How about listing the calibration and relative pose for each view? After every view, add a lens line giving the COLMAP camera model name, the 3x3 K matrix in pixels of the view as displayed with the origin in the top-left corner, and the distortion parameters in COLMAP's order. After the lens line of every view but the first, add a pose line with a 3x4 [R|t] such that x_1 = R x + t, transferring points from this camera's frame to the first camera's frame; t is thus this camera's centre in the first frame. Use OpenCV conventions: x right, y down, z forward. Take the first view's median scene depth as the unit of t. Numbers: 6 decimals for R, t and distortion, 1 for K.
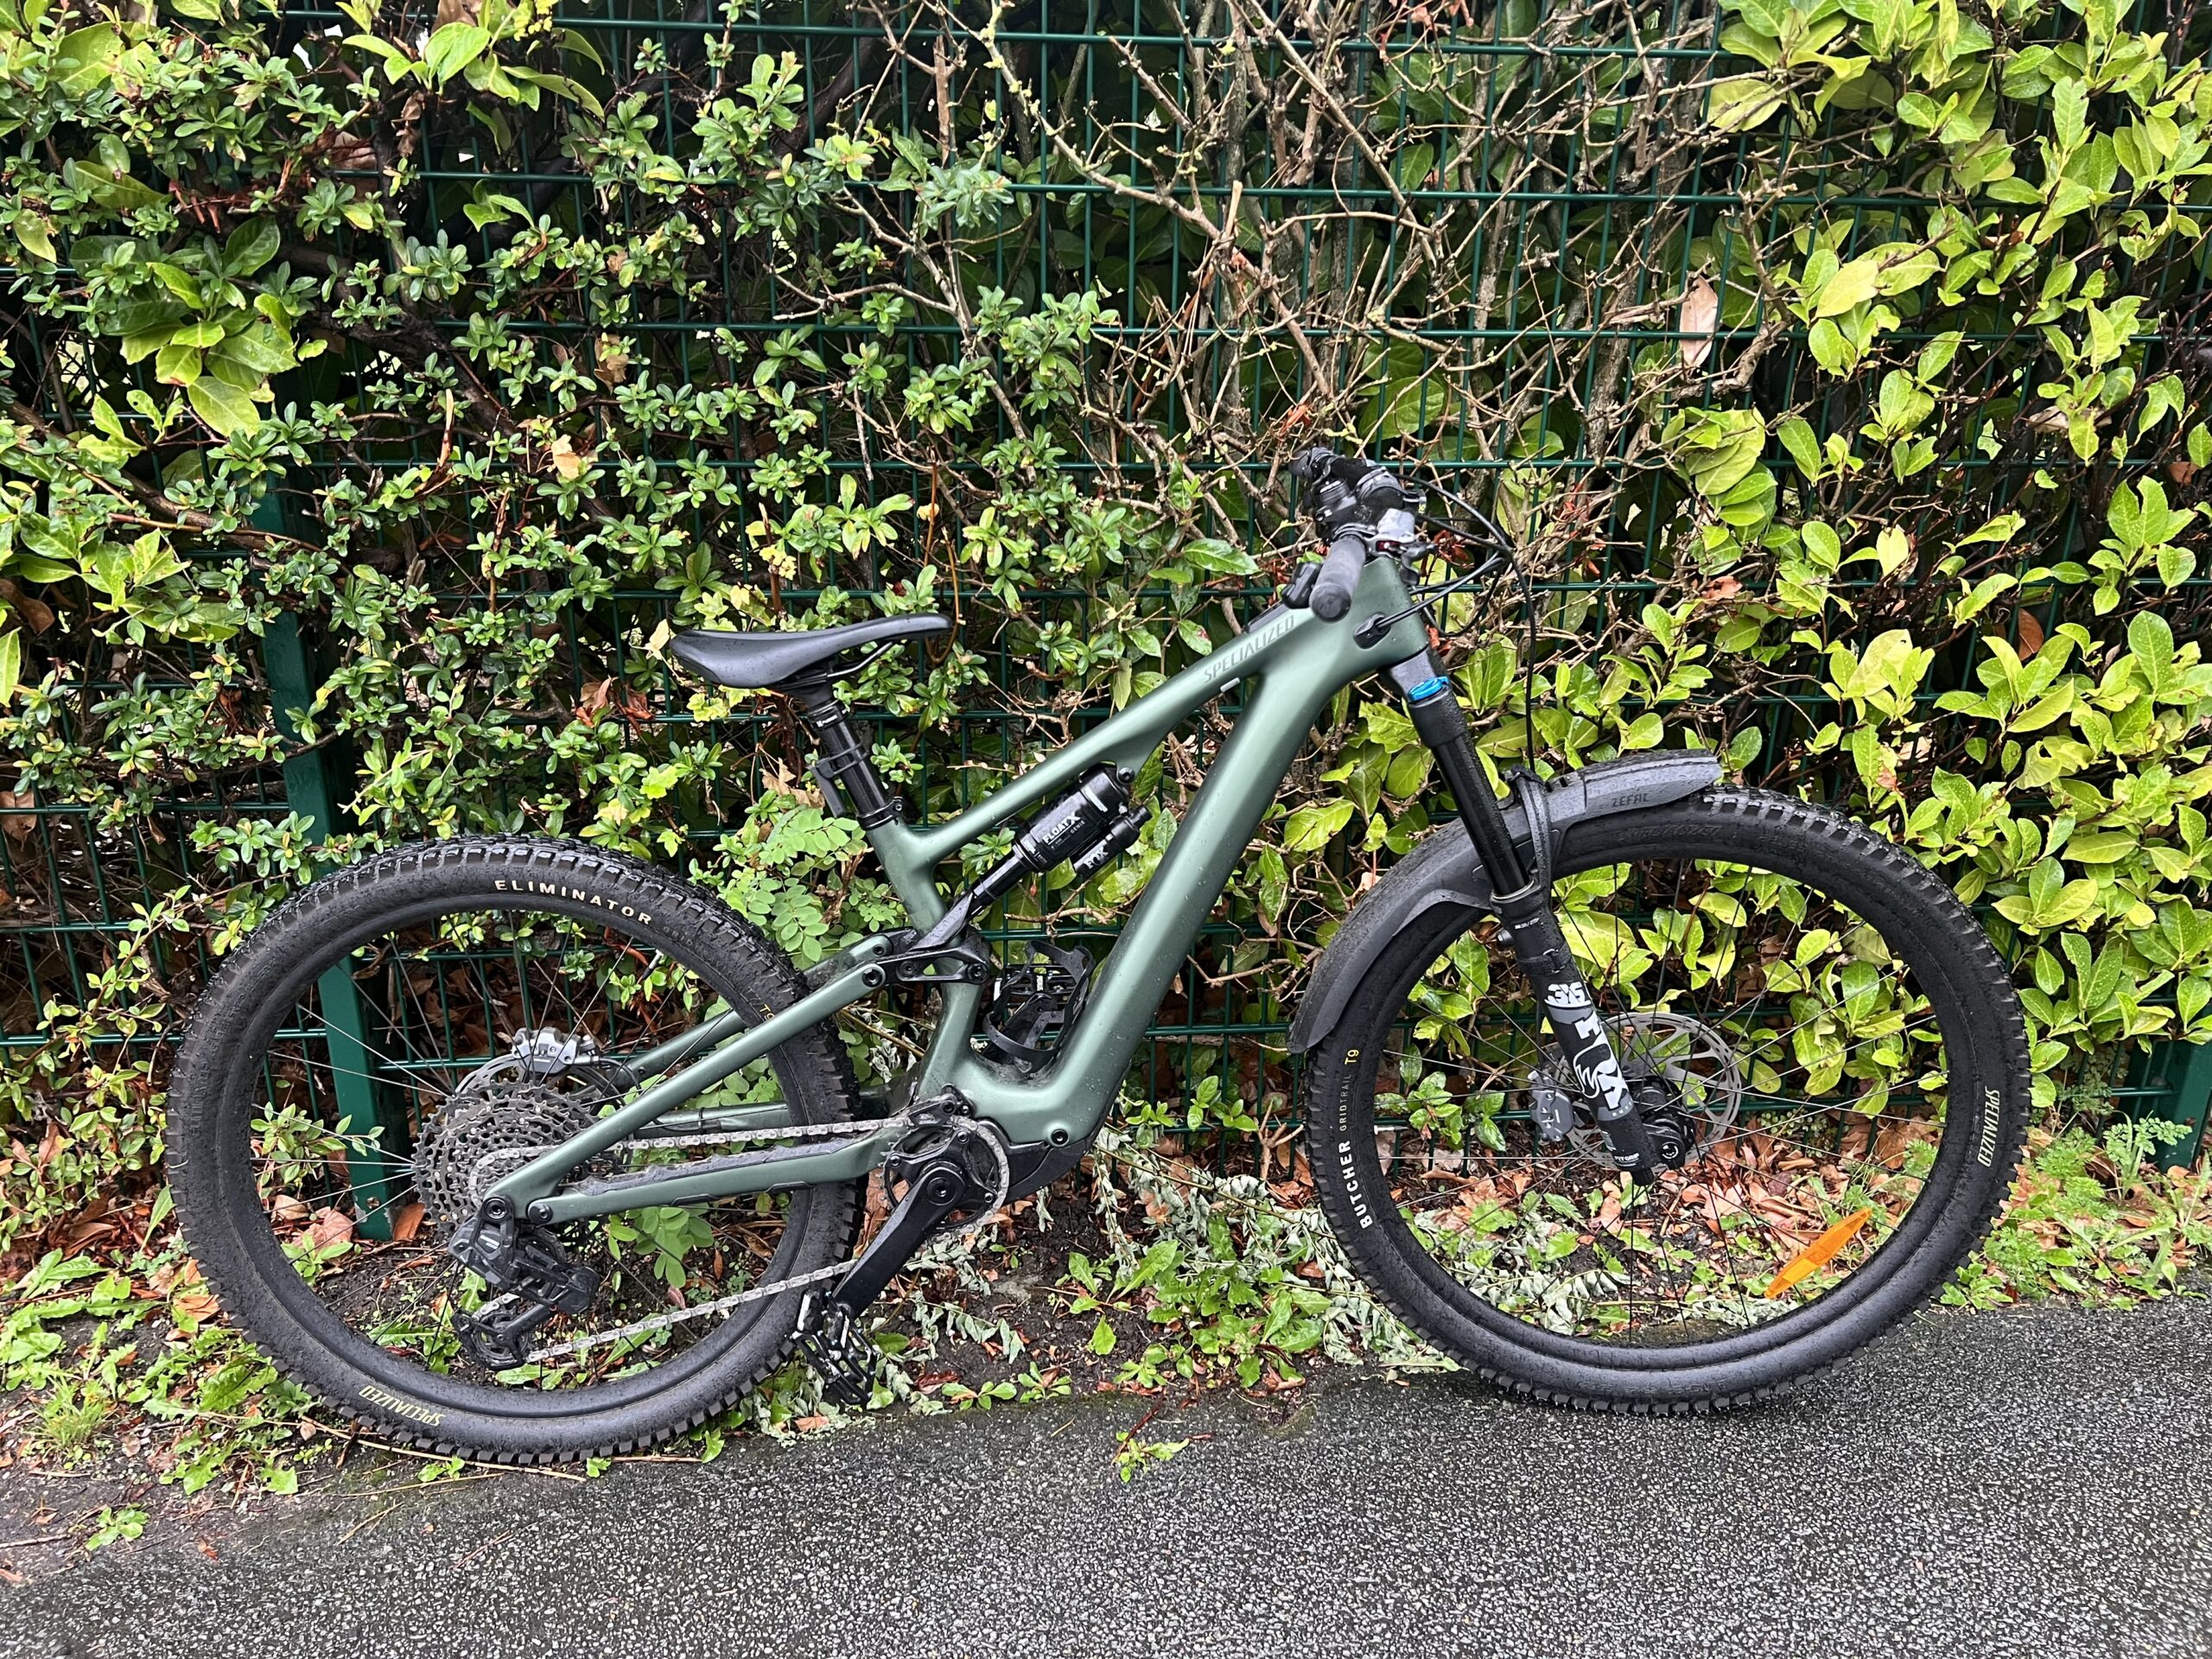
lens RADIAL K [[1663.9, 0, 1064.2], [0, 1663.9, 830.1], [0, 0, 1]] dist [0.049964, -0.062762]
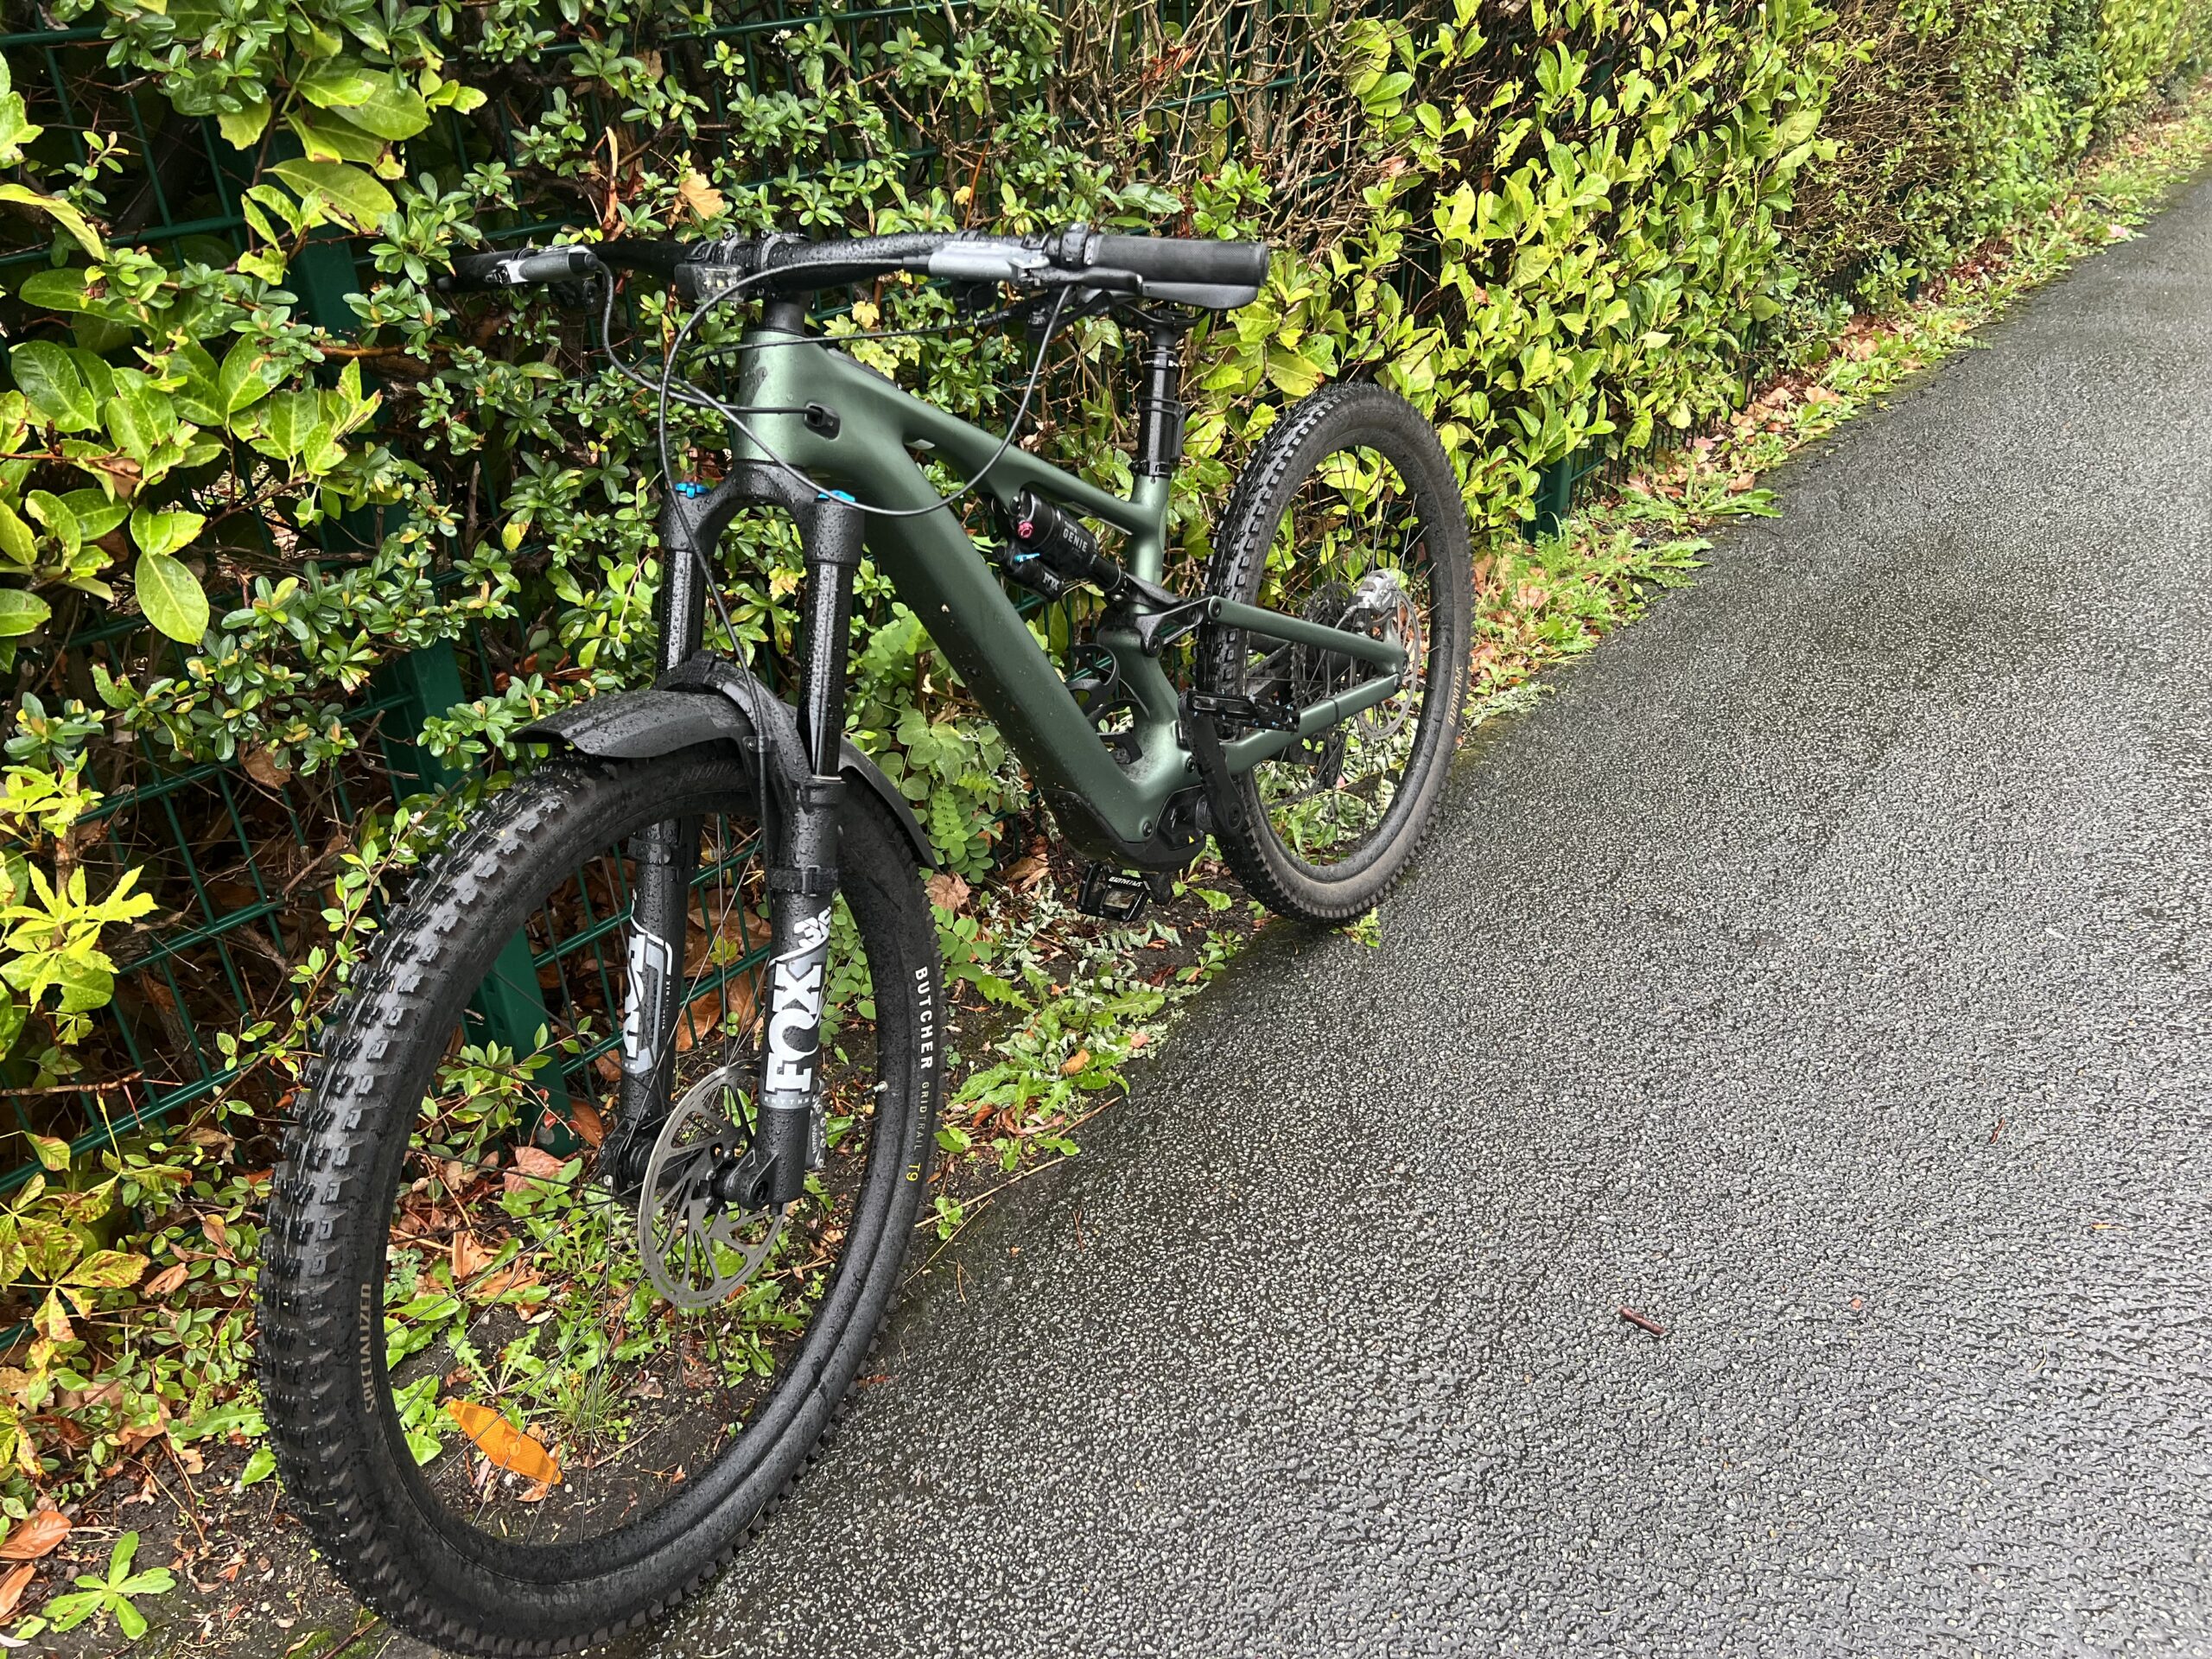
lens RADIAL K [[1709.0, 0, 1113.0], [0, 1709.0, 836.6], [0, 0, 1]] dist [0.056819, -0.069545]
pose [[0.713279, -0.381552, 0.587921, -0.790785], [0.289692, 0.924322, 0.248411, -0.064634], [-0.638210, -0.006870, 0.769832, 0.128629]]
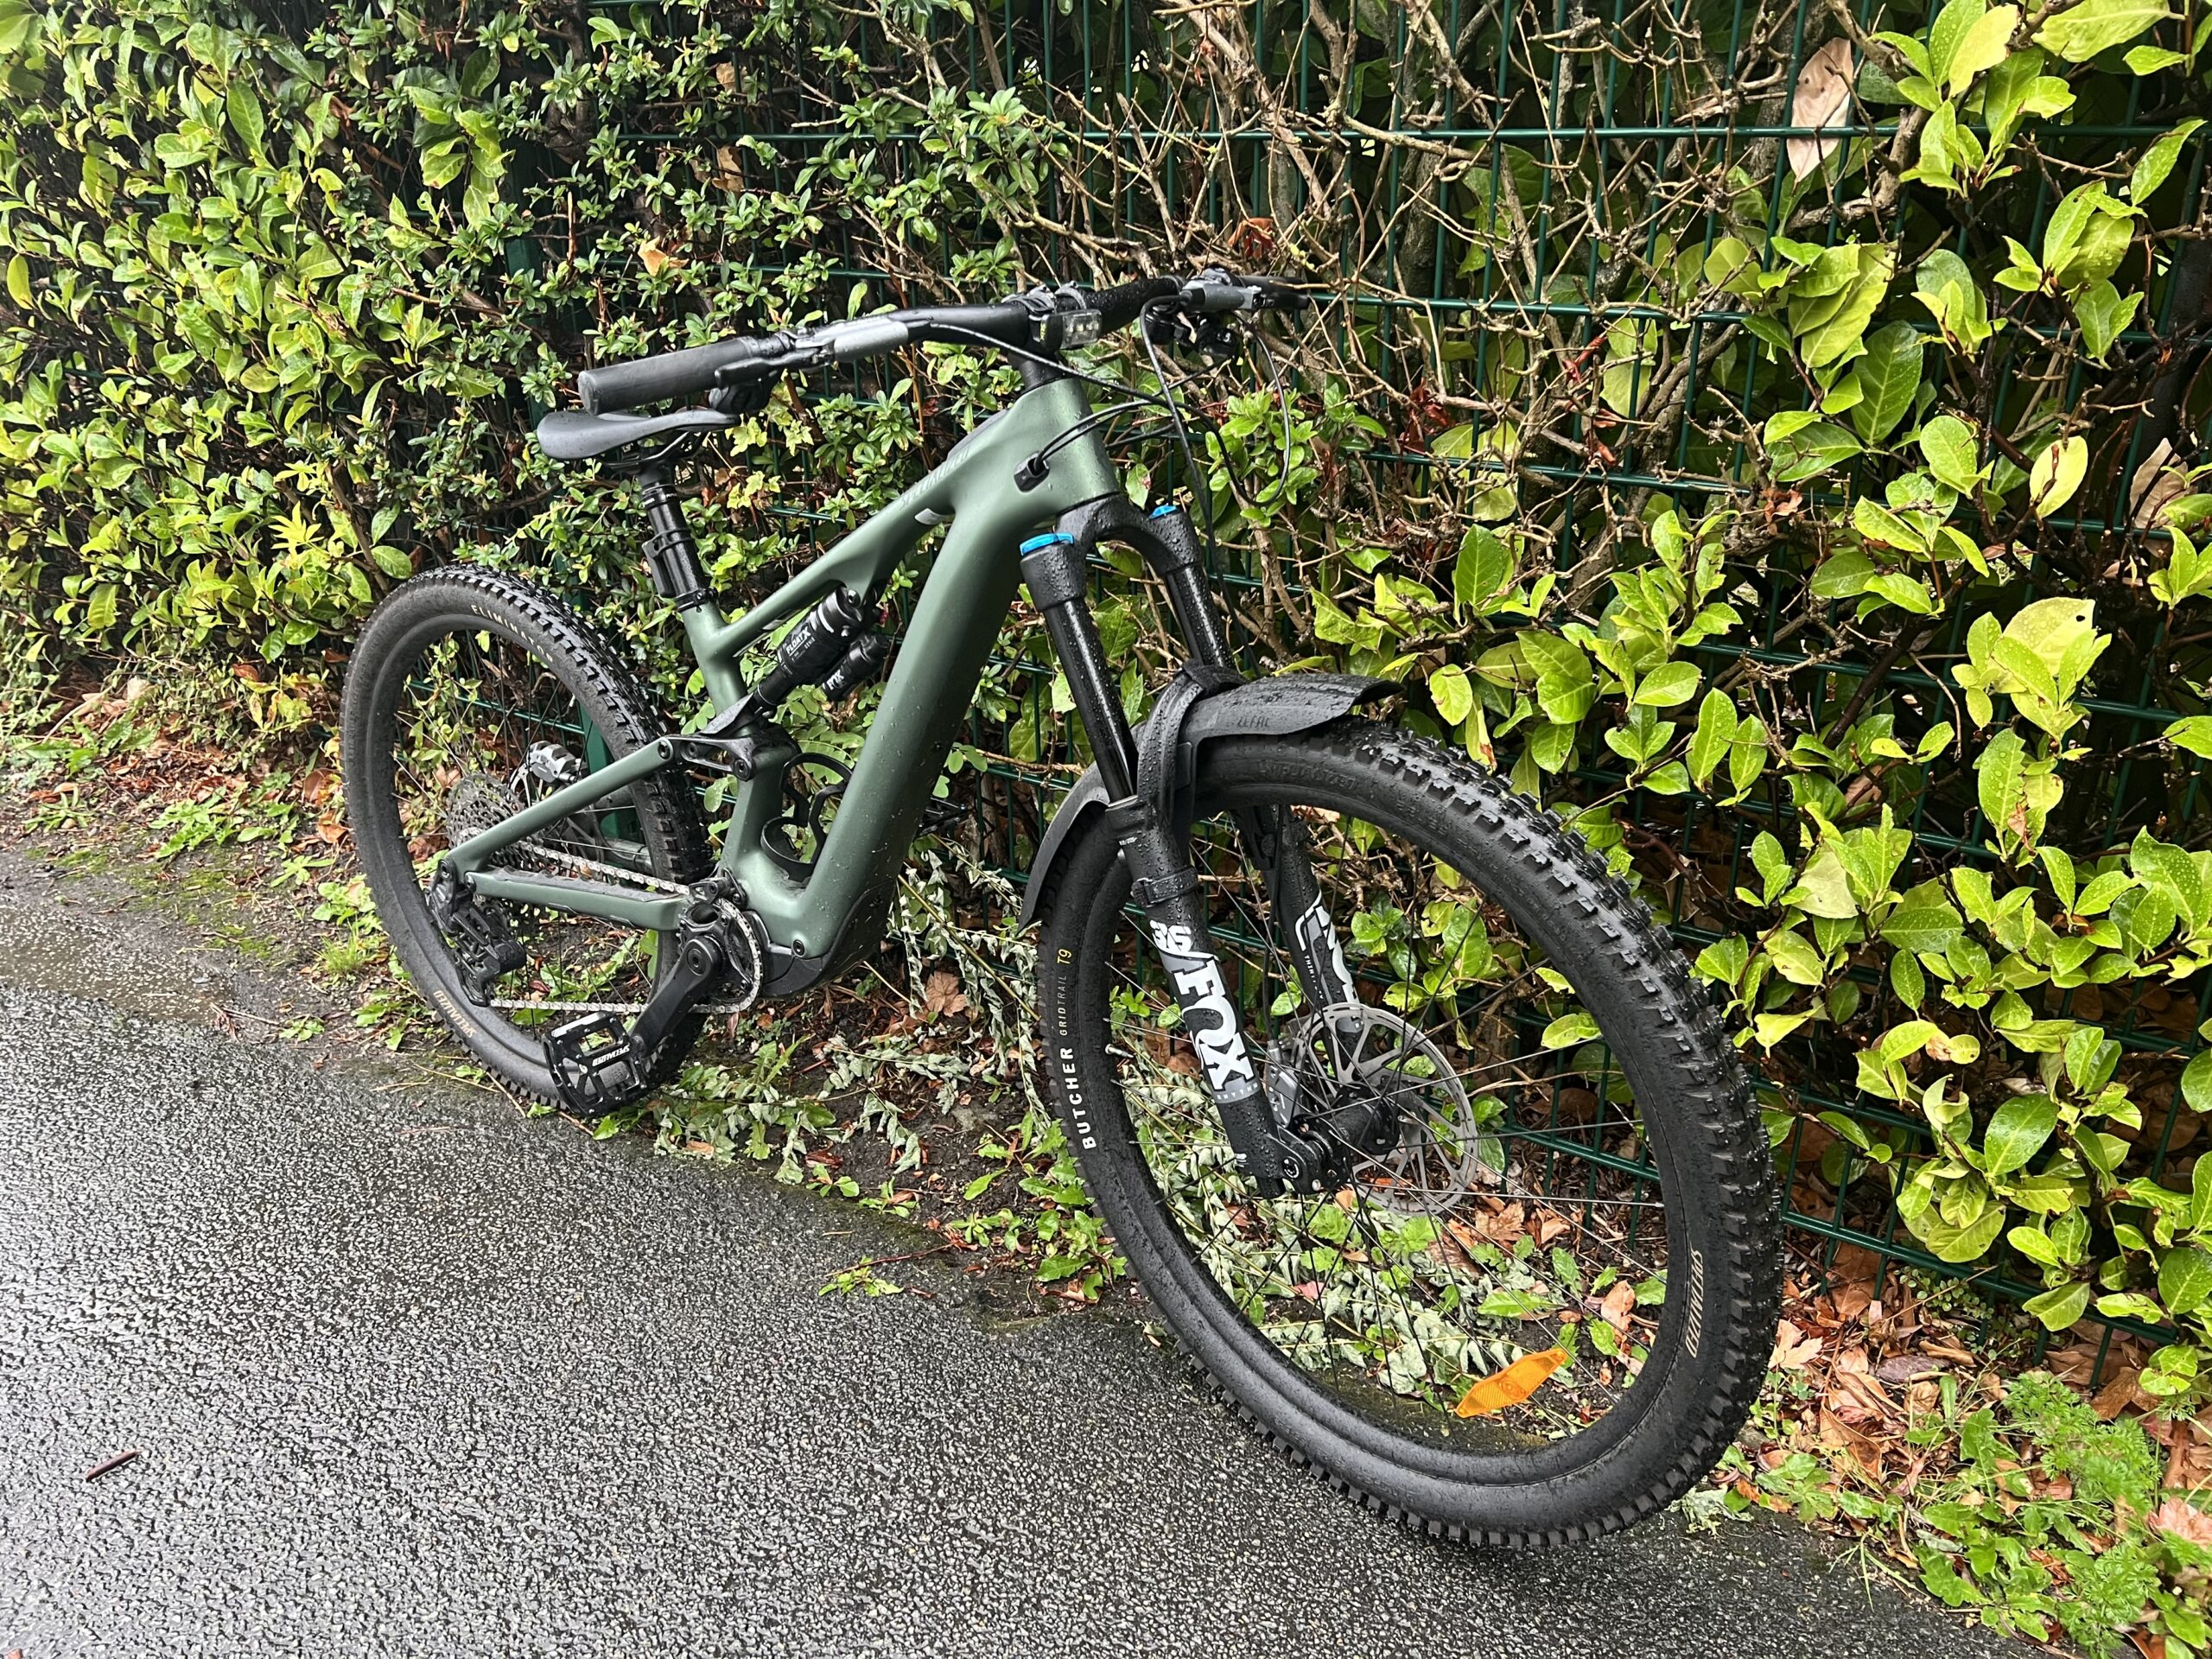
lens RADIAL K [[1709.0, 0, 1113.0], [0, 1709.0, 836.6], [0, 0, 1]] dist [0.056819, -0.069545]
pose [[0.760274, 0.233308, -0.606260, 0.708646], [-0.184488, 0.972397, 0.142854, -0.062705], [0.622855, 0.003240, 0.782331, 0.274595]]
